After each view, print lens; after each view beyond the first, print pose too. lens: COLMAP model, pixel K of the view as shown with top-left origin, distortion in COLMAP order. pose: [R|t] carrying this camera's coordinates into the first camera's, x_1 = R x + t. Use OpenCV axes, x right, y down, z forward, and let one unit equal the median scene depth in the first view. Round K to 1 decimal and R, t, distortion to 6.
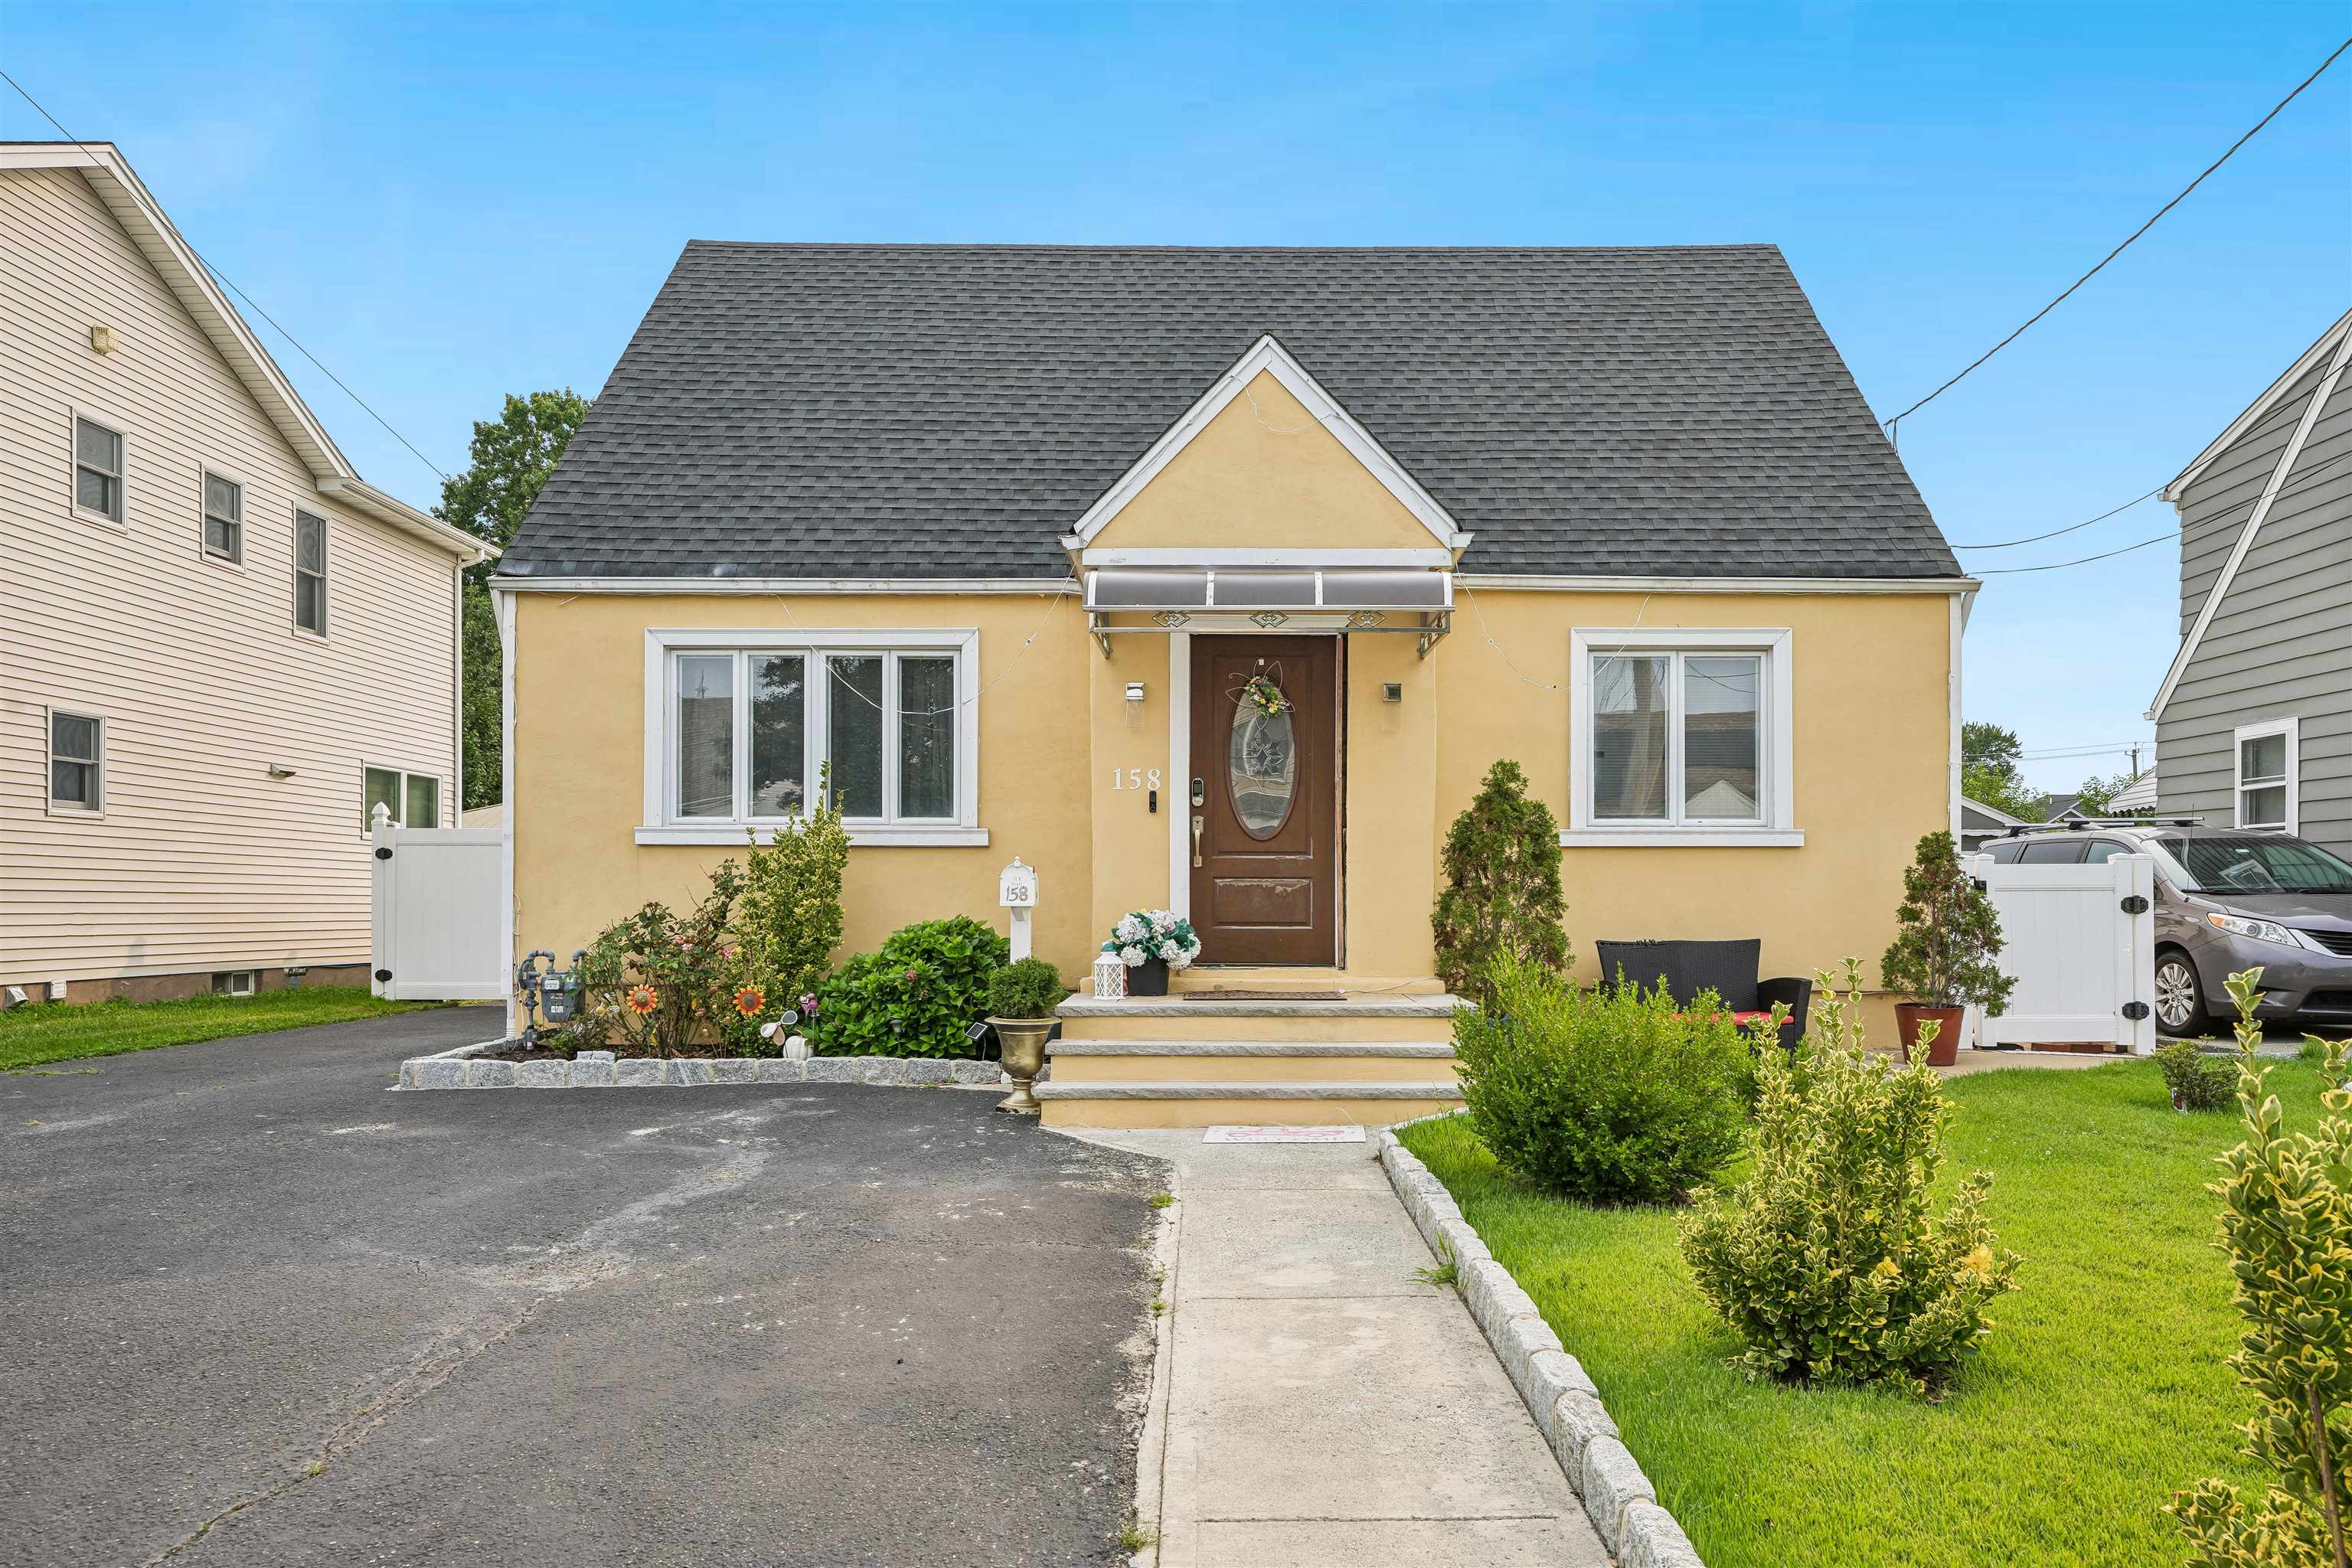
lens RADIAL K [[1547.9, 0, 1229.9], [0, 1547.9, 849.4], [0, 0, 1]] dist [0.024899, 0.001831]
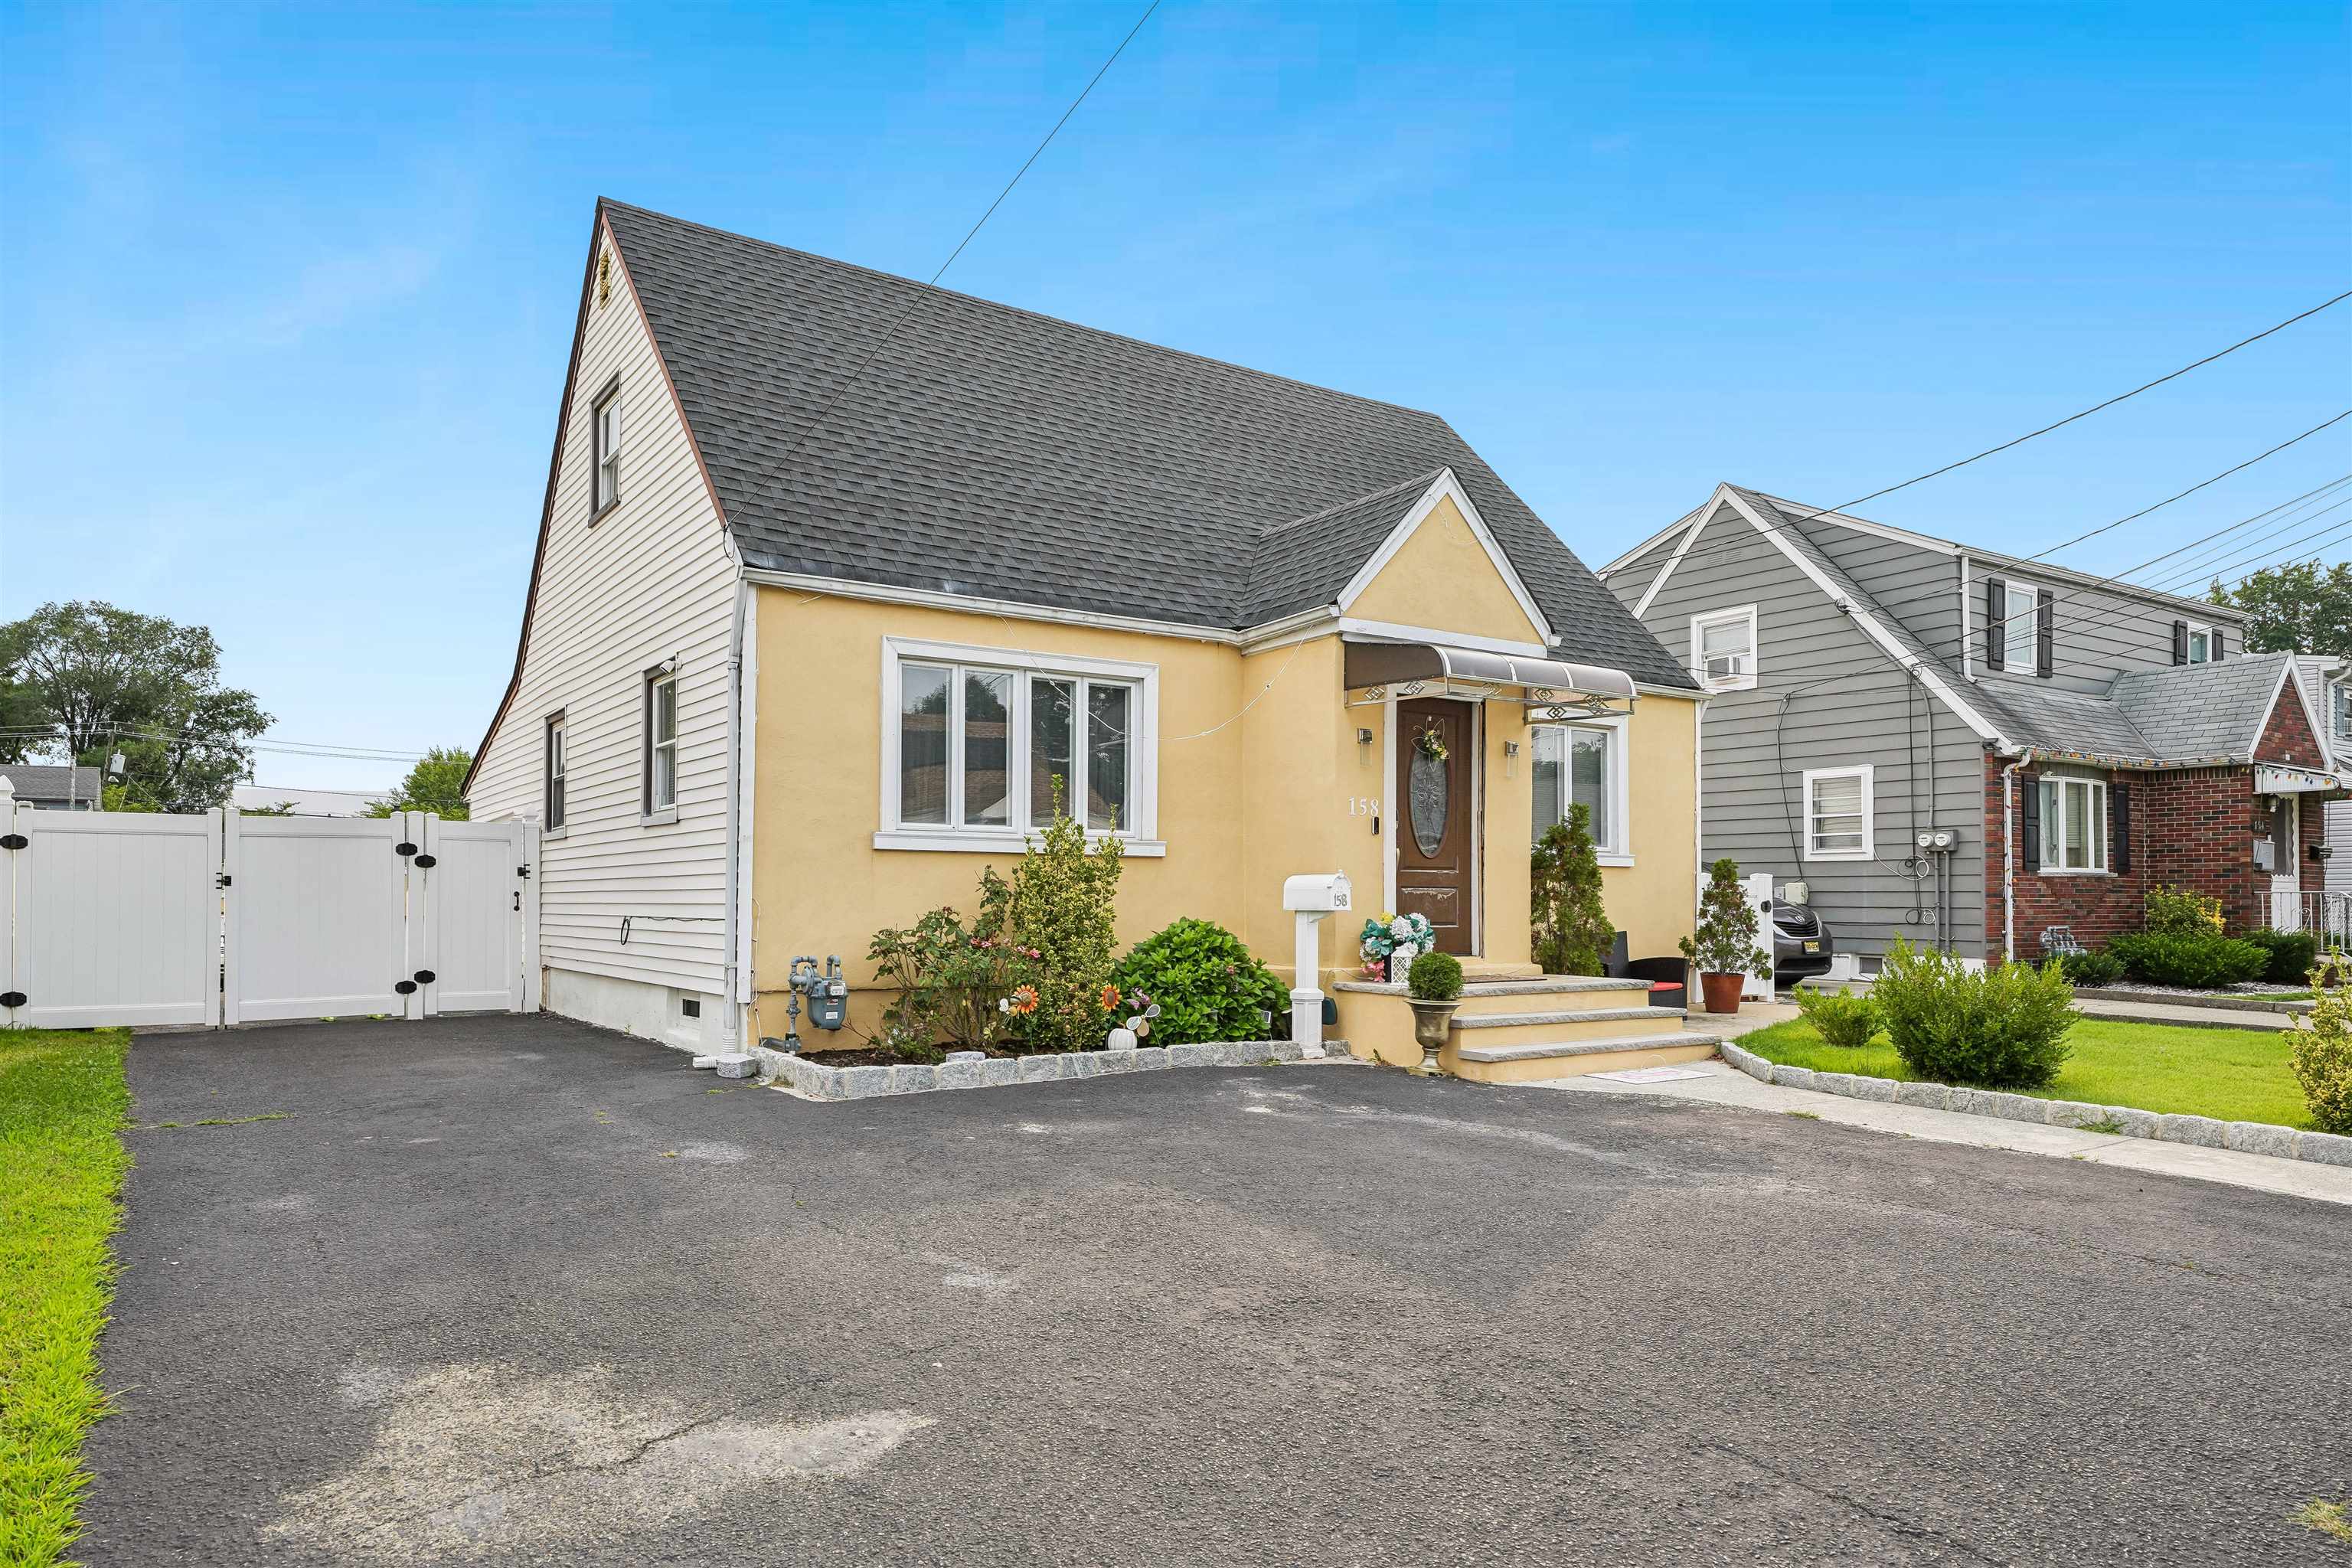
lens RADIAL K [[1497.2, 0, 1185.6], [0, 1497.2, 812.8], [0, 0, 1]] dist [0.009972, 0.002903]
pose [[0.827153, 0.033894, 0.560953, -0.785074], [-0.020961, 0.999346, -0.029474, -0.002265], [-0.561585, 0.012621, 0.827323, 0.087082]]
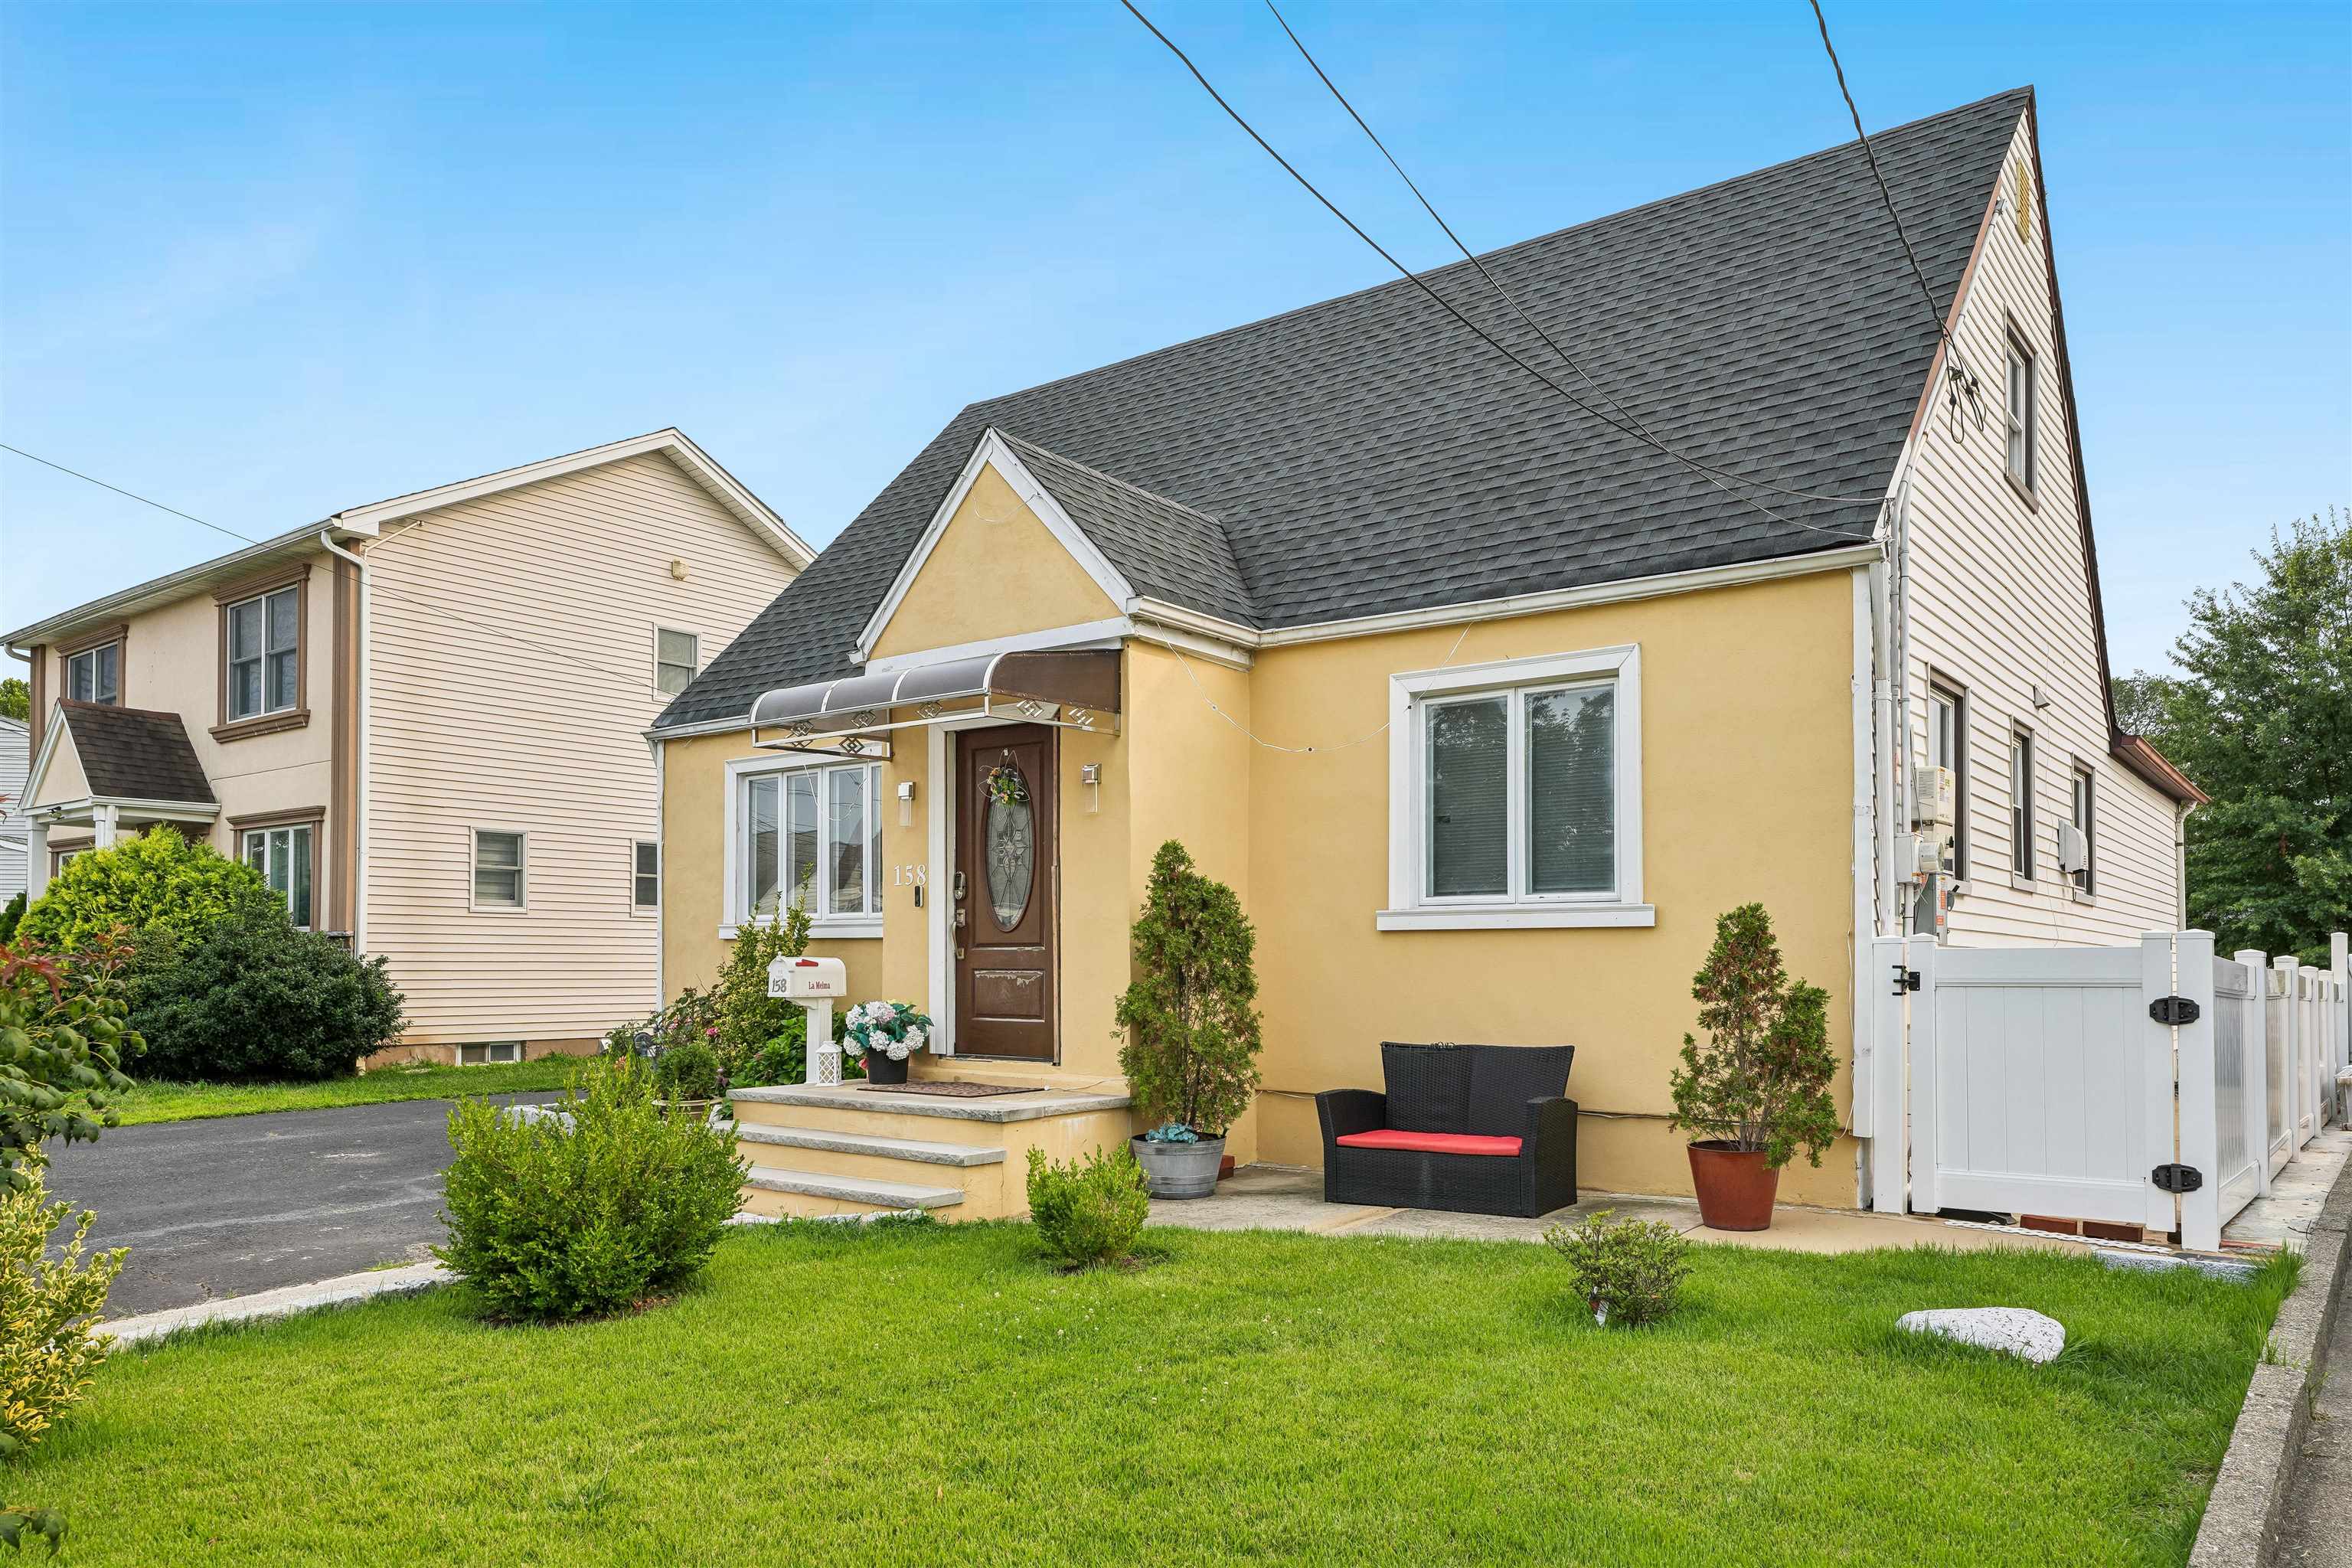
lens RADIAL K [[1608.7, 0, 1211.0], [0, 1608.7, 831.6], [0, 0, 1]] dist [0.056799, -0.002223]
pose [[0.804404, -0.053403, -0.591678, 0.686548], [0.019687, 0.997801, -0.063293, -0.001807], [0.593756, 0.039265, 0.803686, 0.234967]]
